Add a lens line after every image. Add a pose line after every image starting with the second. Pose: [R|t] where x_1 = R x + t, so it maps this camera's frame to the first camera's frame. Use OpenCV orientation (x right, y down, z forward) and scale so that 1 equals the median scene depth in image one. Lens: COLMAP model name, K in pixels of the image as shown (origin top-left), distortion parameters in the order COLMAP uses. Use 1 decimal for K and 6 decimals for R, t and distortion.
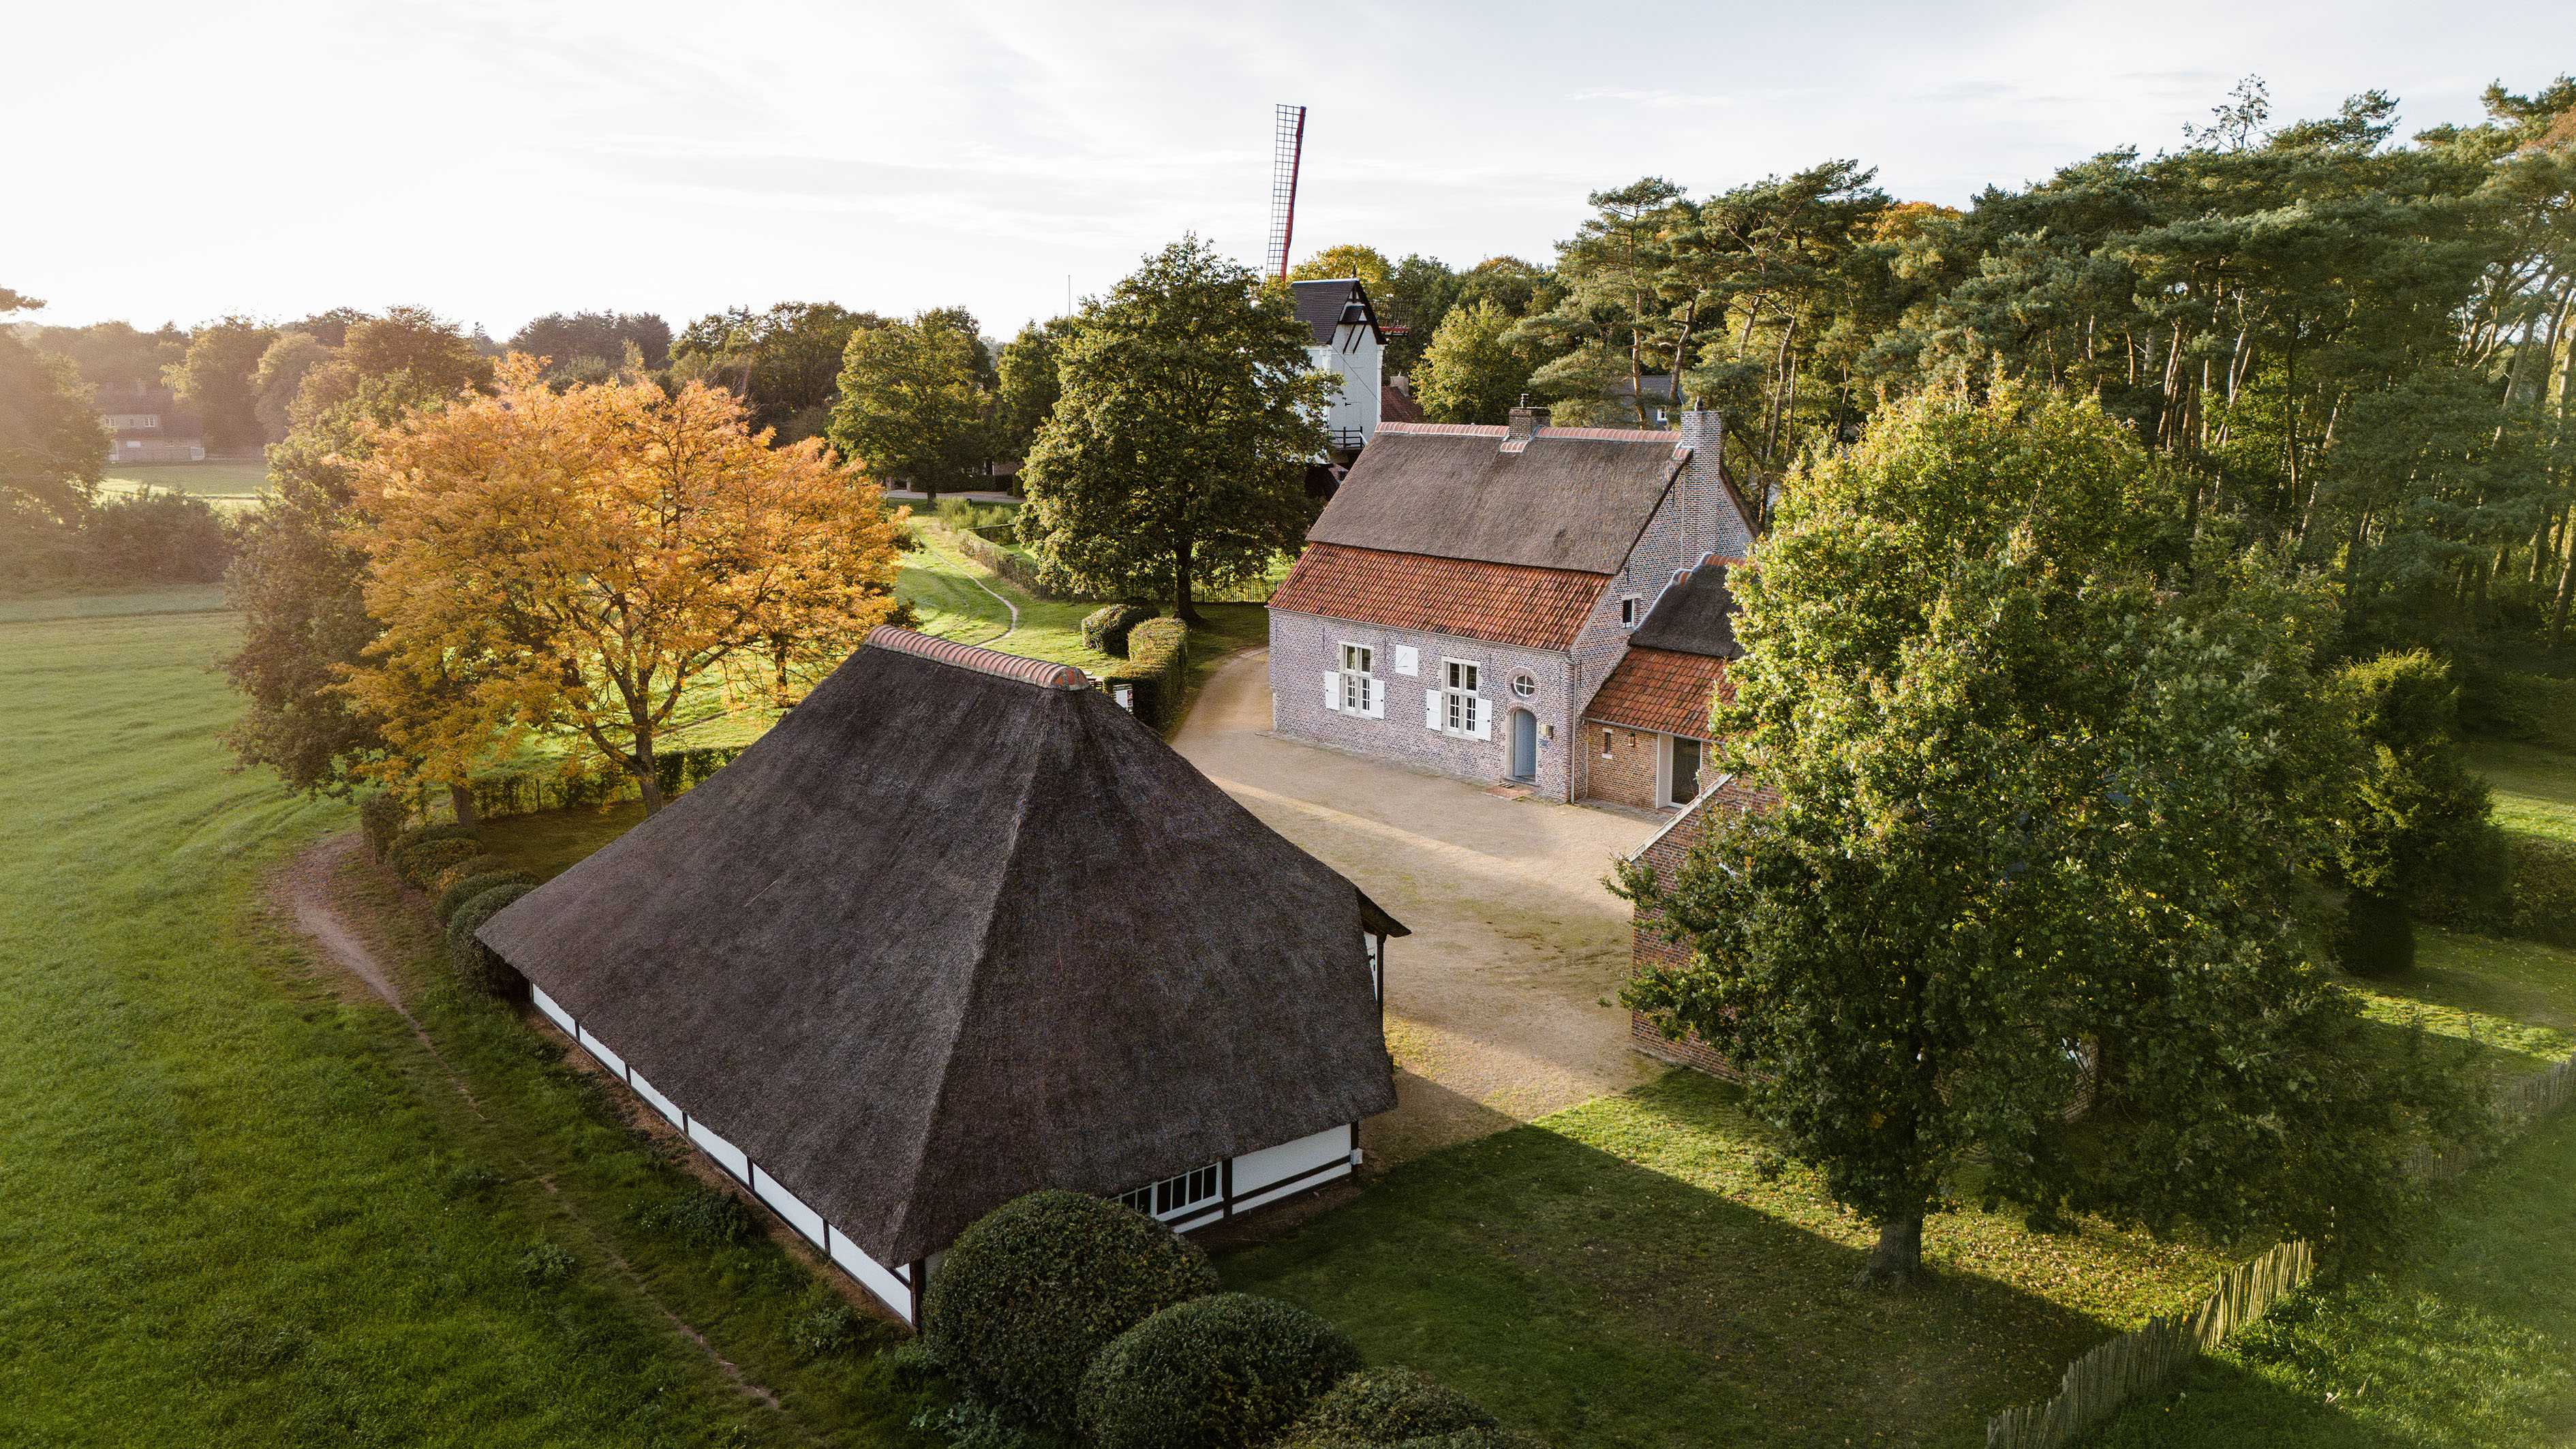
lens RADIAL K [[1814.4, 0, 1294.9], [0, 1814.4, 720.5], [0, 0, 1]] dist [-0.002532, -0.000040]
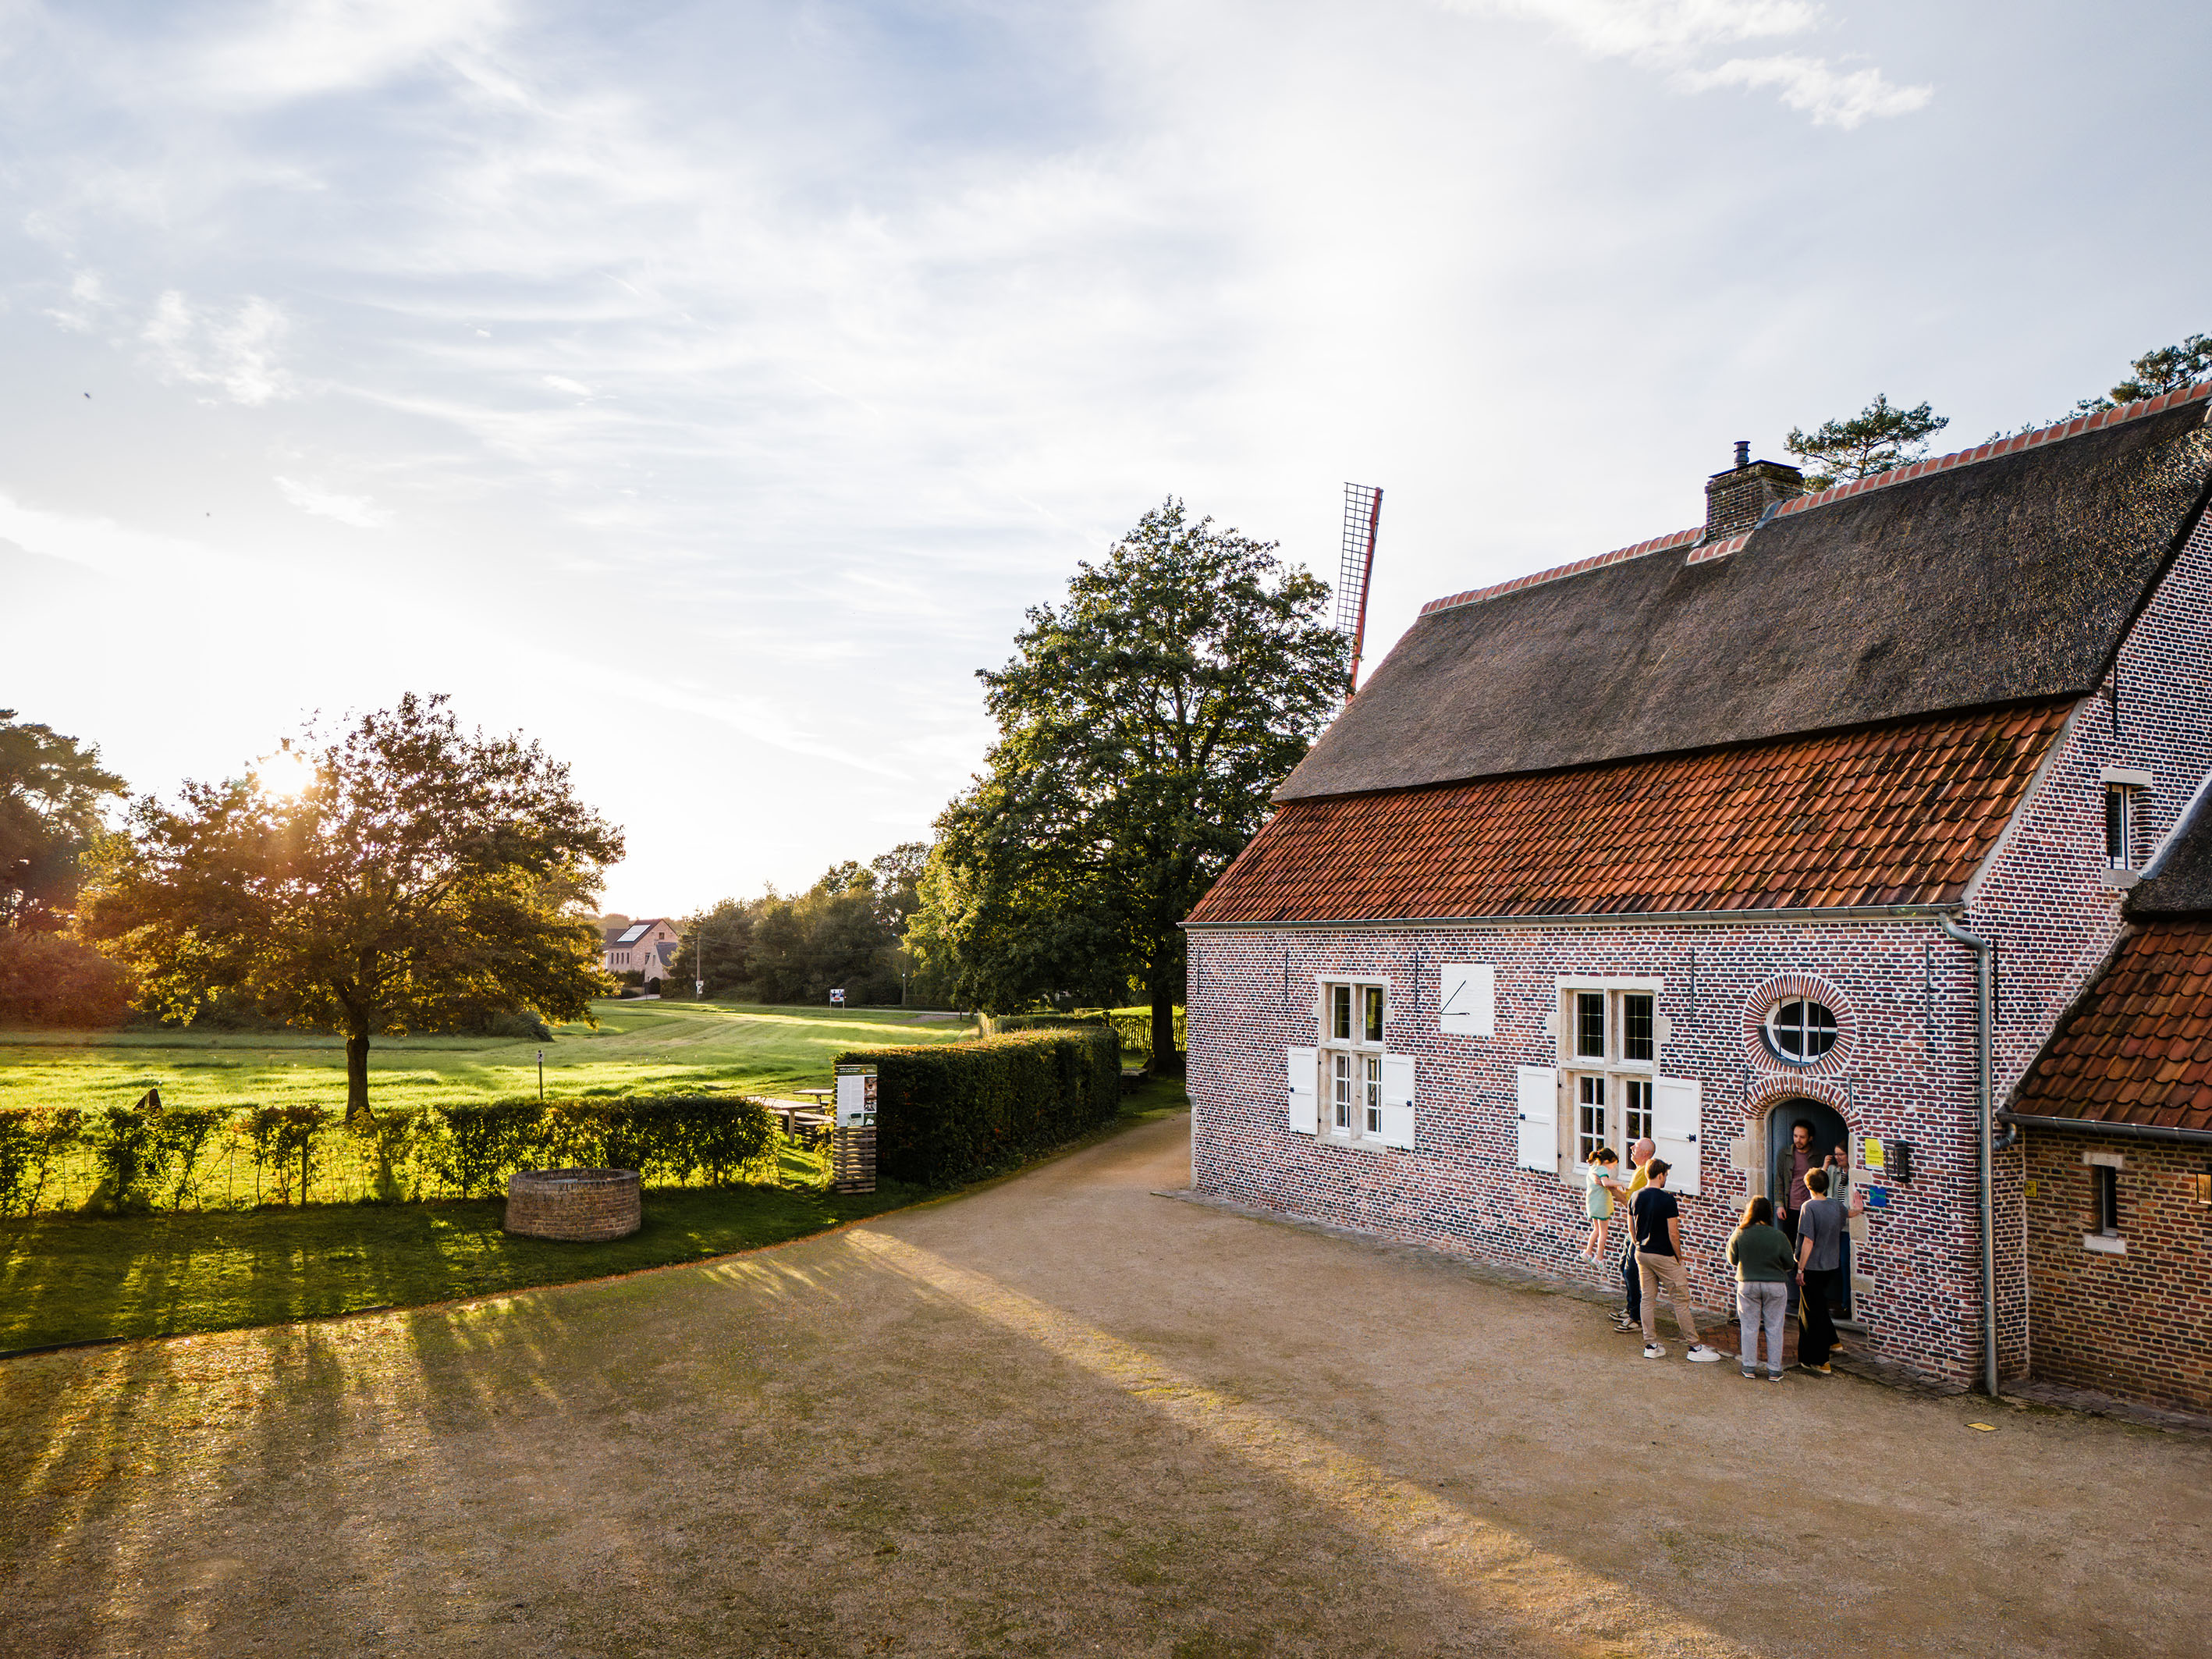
lens RADIAL K [[1684.2, 0, 1088.1], [0, 1684.2, 847.2], [0, 0, 1]] dist [0.011100, -0.004039]
pose [[0.981268, 0.008475, -0.192461, 0.052068], [-0.056462, 0.967812, -0.245257, 0.032767], [0.184187, 0.251530, 0.950162, 0.635134]]
